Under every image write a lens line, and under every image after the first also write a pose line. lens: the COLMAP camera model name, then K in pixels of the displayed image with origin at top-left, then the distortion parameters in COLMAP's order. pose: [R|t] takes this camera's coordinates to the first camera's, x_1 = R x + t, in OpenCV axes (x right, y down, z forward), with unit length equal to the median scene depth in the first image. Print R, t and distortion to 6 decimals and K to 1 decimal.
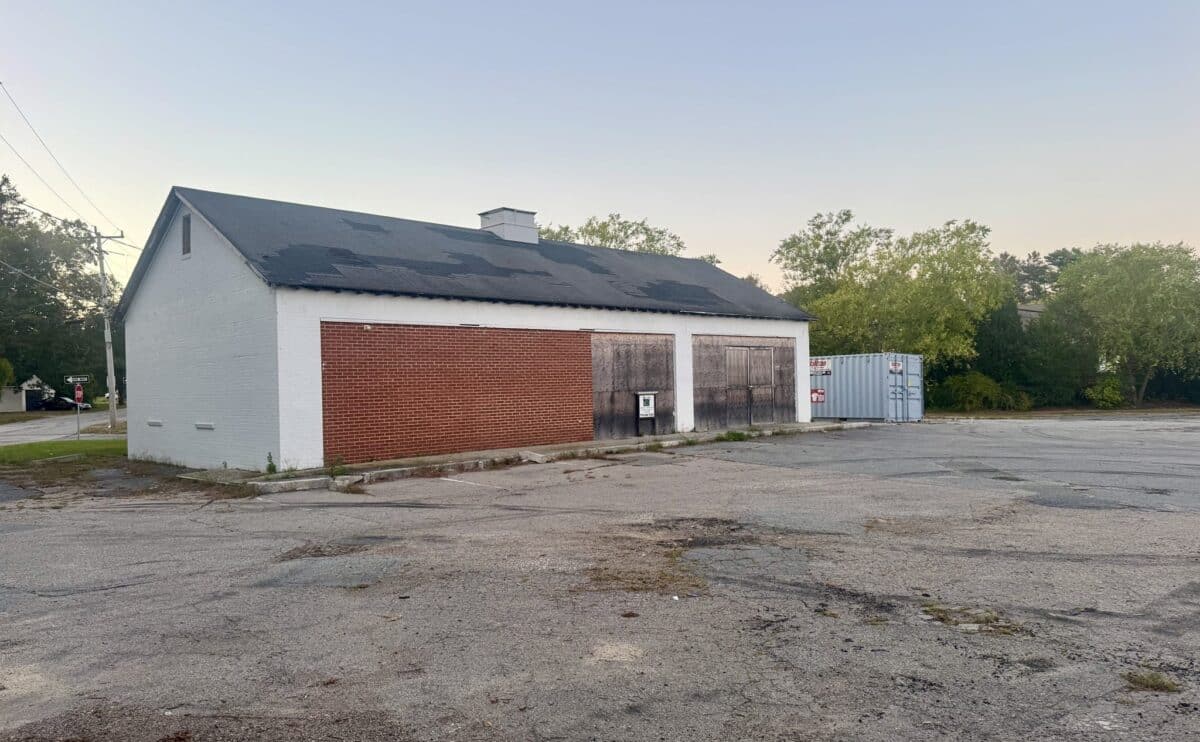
lens RADIAL K [[827.2, 0, 605.8], [0, 827.2, 381.9], [0, 0, 1]] dist [0.148892, -0.222267]
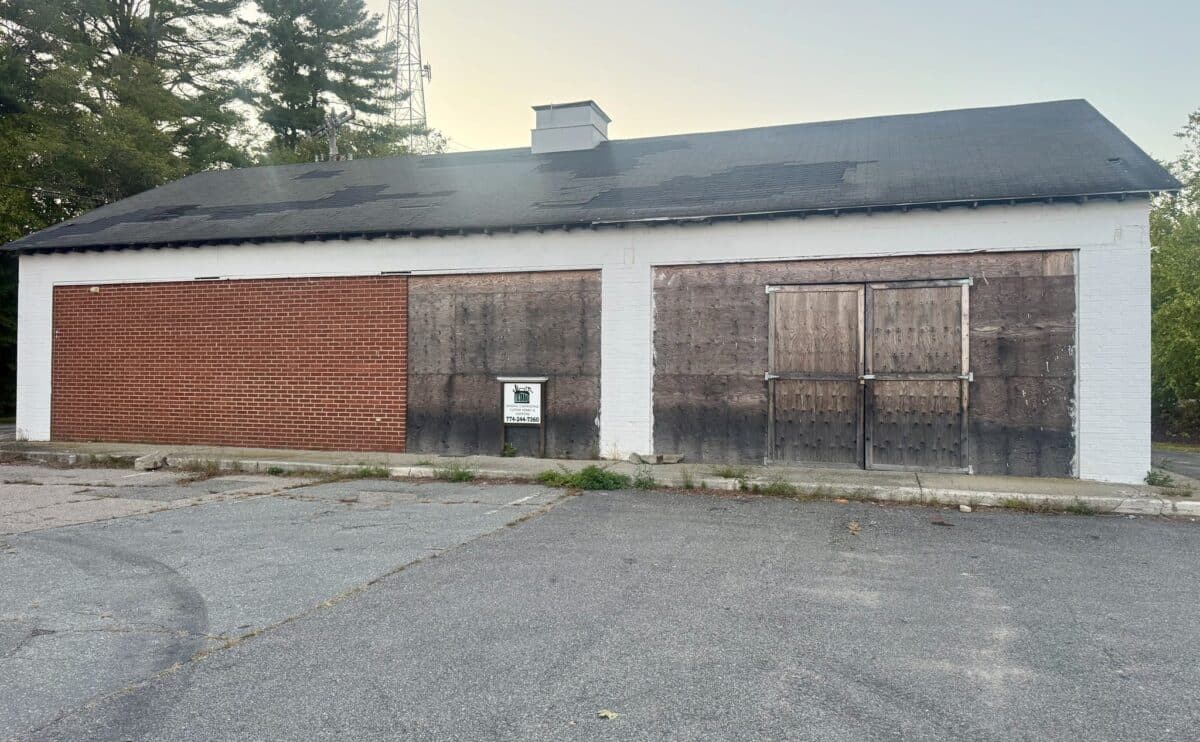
lens RADIAL K [[827.2, 0, 605.8], [0, 827.2, 381.9], [0, 0, 1]] dist [0.148892, -0.222267]
pose [[0.473876, 0.027709, -0.880155, 0.569478], [-0.018659, 0.999596, 0.021423, 0.002024], [0.880394, 0.006271, 0.474202, 0.794041]]
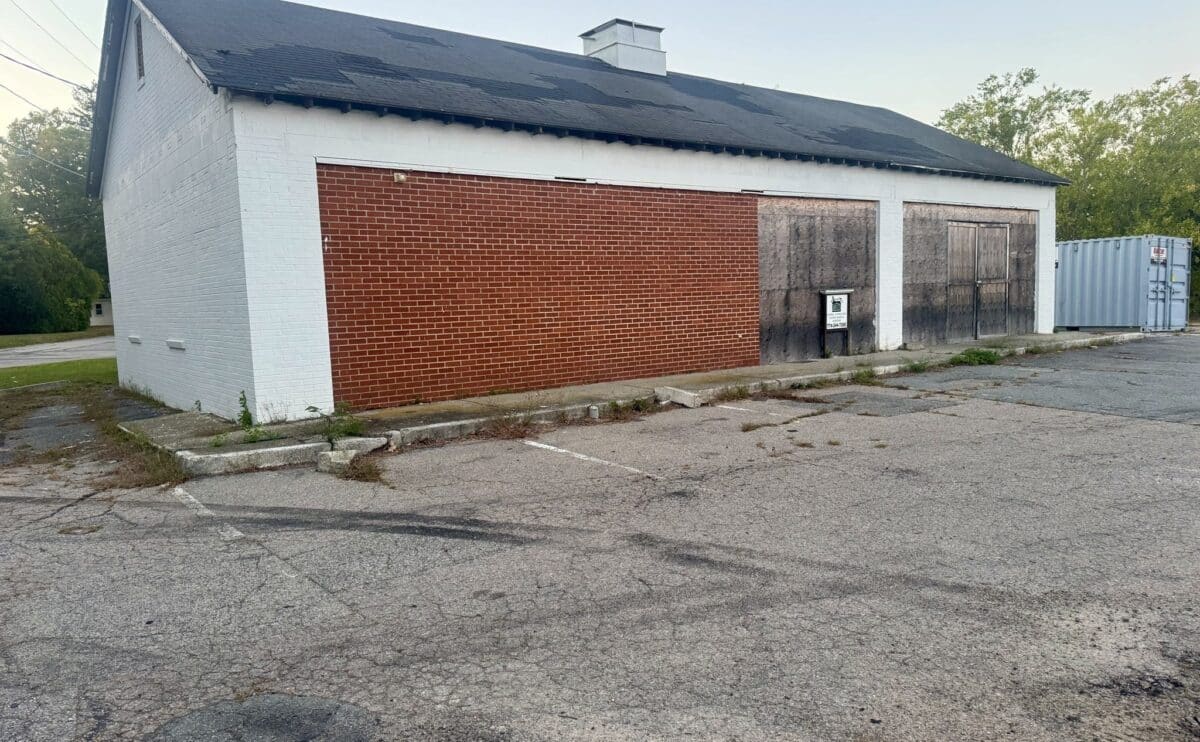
lens RADIAL K [[827.2, 0, 605.8], [0, 827.2, 381.9], [0, 0, 1]] dist [0.148892, -0.222267]
pose [[0.992972, 0.001493, -0.118337, -0.054728], [0.011040, 0.994392, 0.105181, 0.012846], [0.117830, -0.105748, 0.987387, 0.318739]]
